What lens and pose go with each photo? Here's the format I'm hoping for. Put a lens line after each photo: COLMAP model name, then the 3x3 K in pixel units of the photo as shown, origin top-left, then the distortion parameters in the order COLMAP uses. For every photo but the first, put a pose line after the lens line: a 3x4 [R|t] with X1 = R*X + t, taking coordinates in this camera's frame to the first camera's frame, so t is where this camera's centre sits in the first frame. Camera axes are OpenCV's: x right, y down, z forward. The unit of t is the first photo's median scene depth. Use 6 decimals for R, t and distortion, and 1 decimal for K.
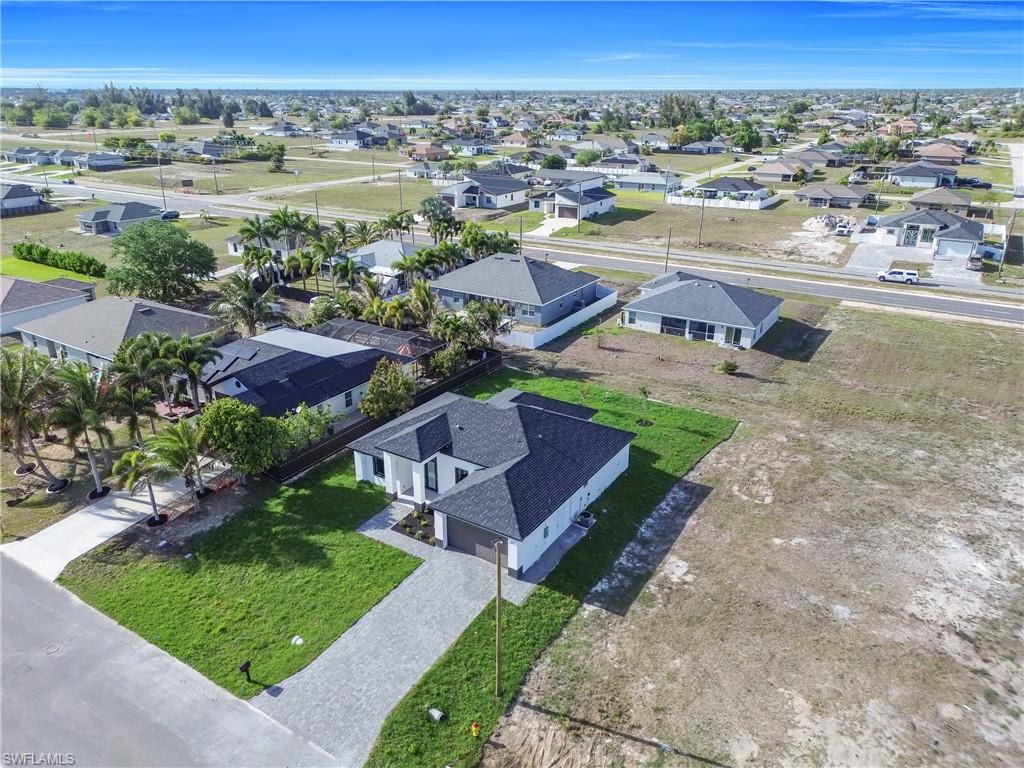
lens RADIAL K [[717.2, 0, 512.0], [0, 717.2, 384.0], [0, 0, 1]] dist [0.057508, -0.057359]
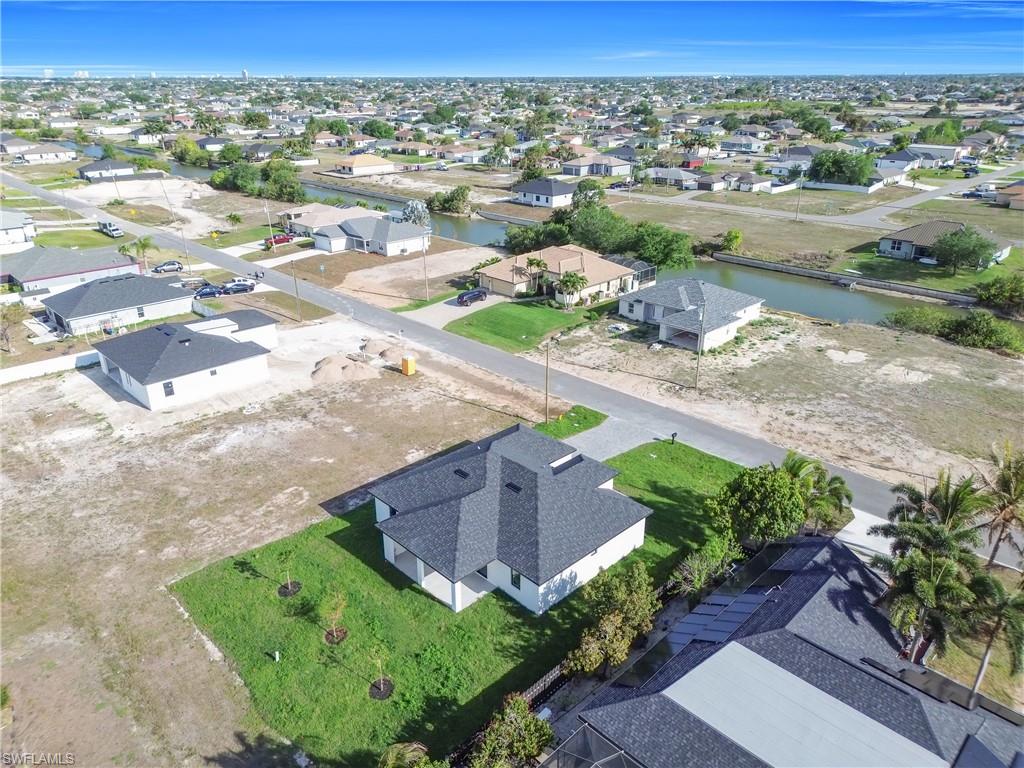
lens RADIAL K [[717.2, 0, 512.0], [0, 717.2, 384.0], [0, 0, 1]] dist [0.057508, -0.057359]
pose [[-0.974005, -0.086733, 0.209266, -0.241564], [0.087511, 0.708016, 0.700753, -0.784983], [-0.208943, 0.700850, -0.682021, 1.656490]]
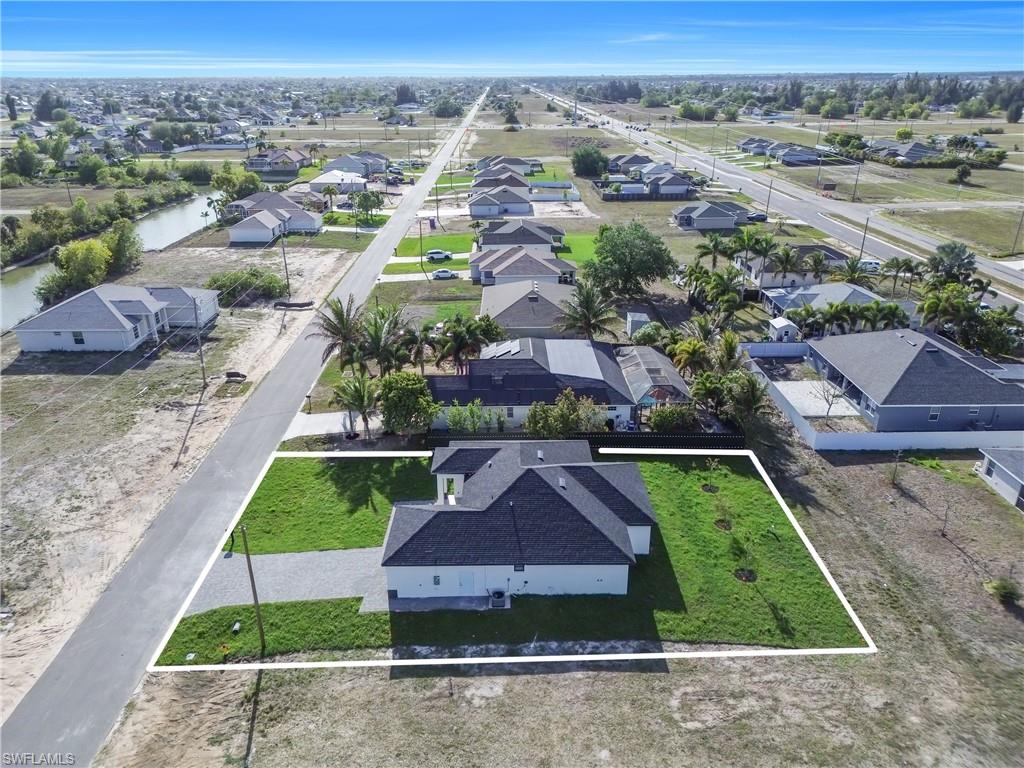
lens RADIAL K [[717.2, 0, 512.0], [0, 717.2, 384.0], [0, 0, 1]] dist [0.057508, -0.057359]
pose [[0.544247, 0.325861, -0.773052, 0.740382], [-0.311637, 0.934072, 0.174335, -0.251571], [0.778895, 0.146030, 0.609916, 0.349773]]
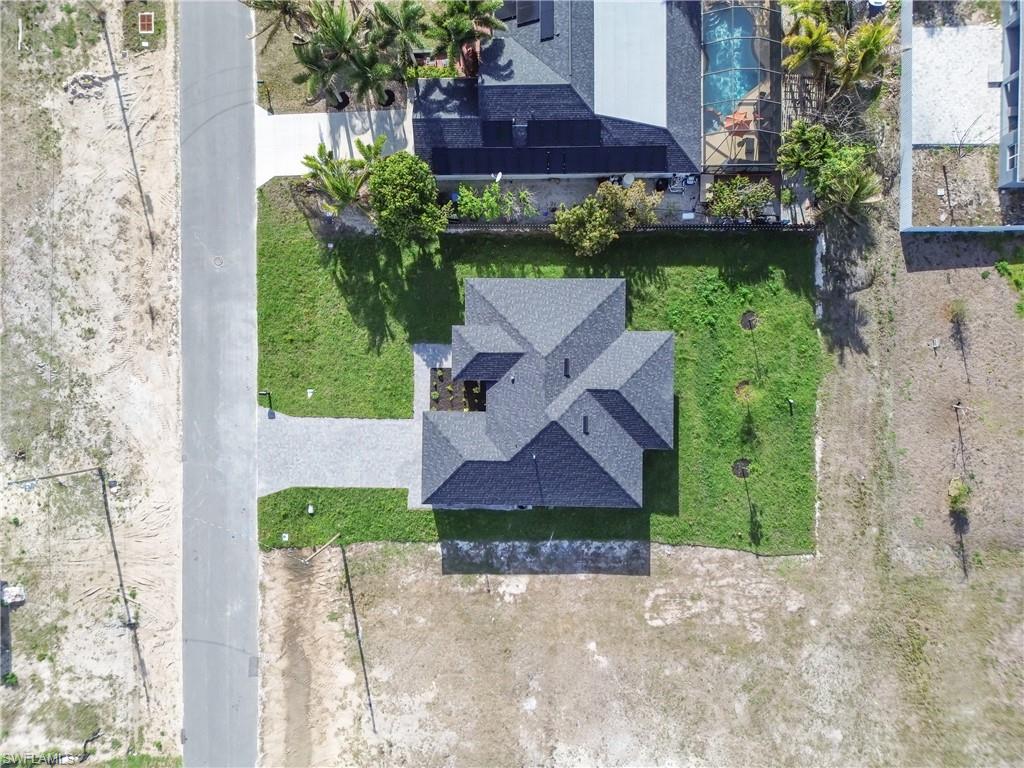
lens RADIAL K [[717.2, 0, 512.0], [0, 717.2, 384.0], [0, 0, 1]] dist [0.057508, -0.057359]
pose [[0.532329, 0.846288, -0.020546, -0.046399], [-0.296423, 0.209079, 0.931890, -0.894109], [0.792943, -0.489982, 0.362158, 0.624094]]
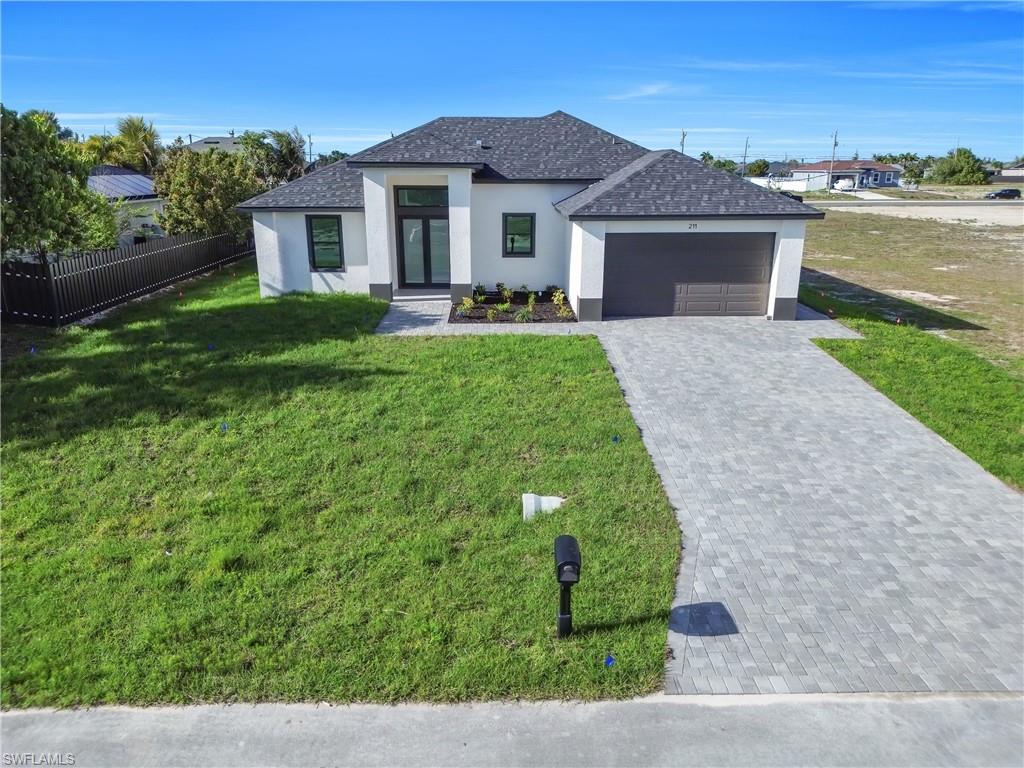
lens RADIAL K [[717.2, 0, 512.0], [0, 717.2, 384.0], [0, 0, 1]] dist [0.057508, -0.057359]
pose [[0.831132, -0.159506, 0.532707, -0.350545], [0.208284, 0.977536, -0.032266, 0.244513], [-0.515594, 0.137772, 0.845684, 0.587145]]
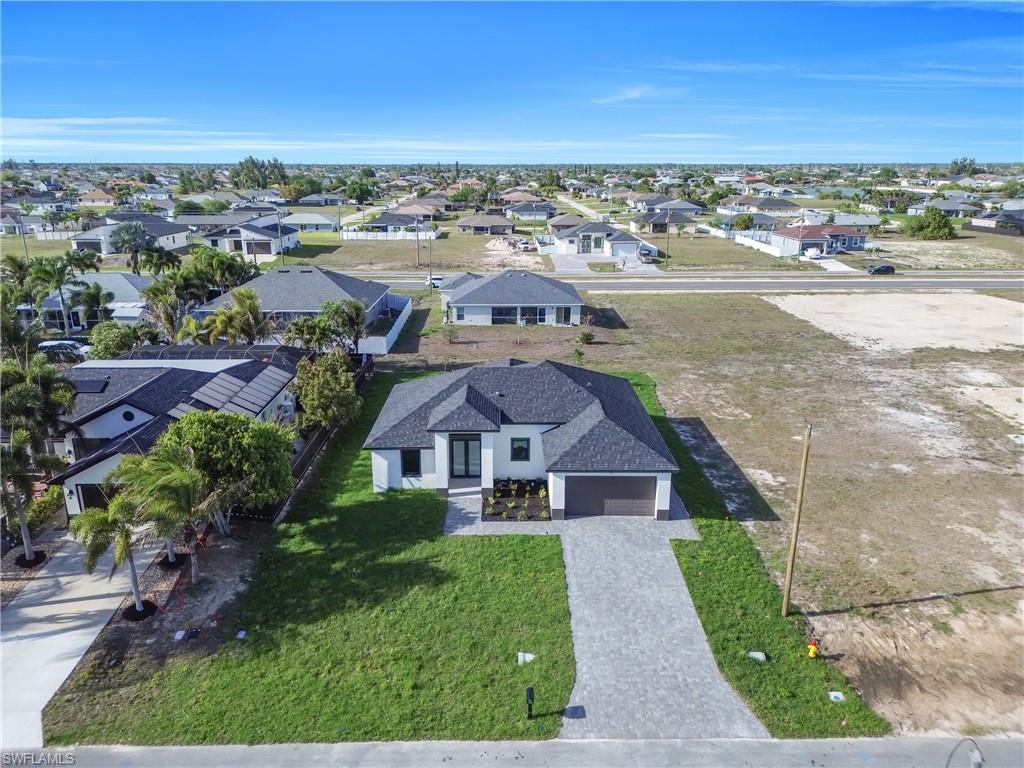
lens RADIAL K [[717.2, 0, 512.0], [0, 717.2, 384.0], [0, 0, 1]] dist [0.057508, -0.057359]
pose [[0.837788, -0.158549, 0.522469, -0.503530], [0.205742, 0.978046, -0.033113, 0.080468], [-0.505749, 0.135235, 0.852015, 0.265045]]
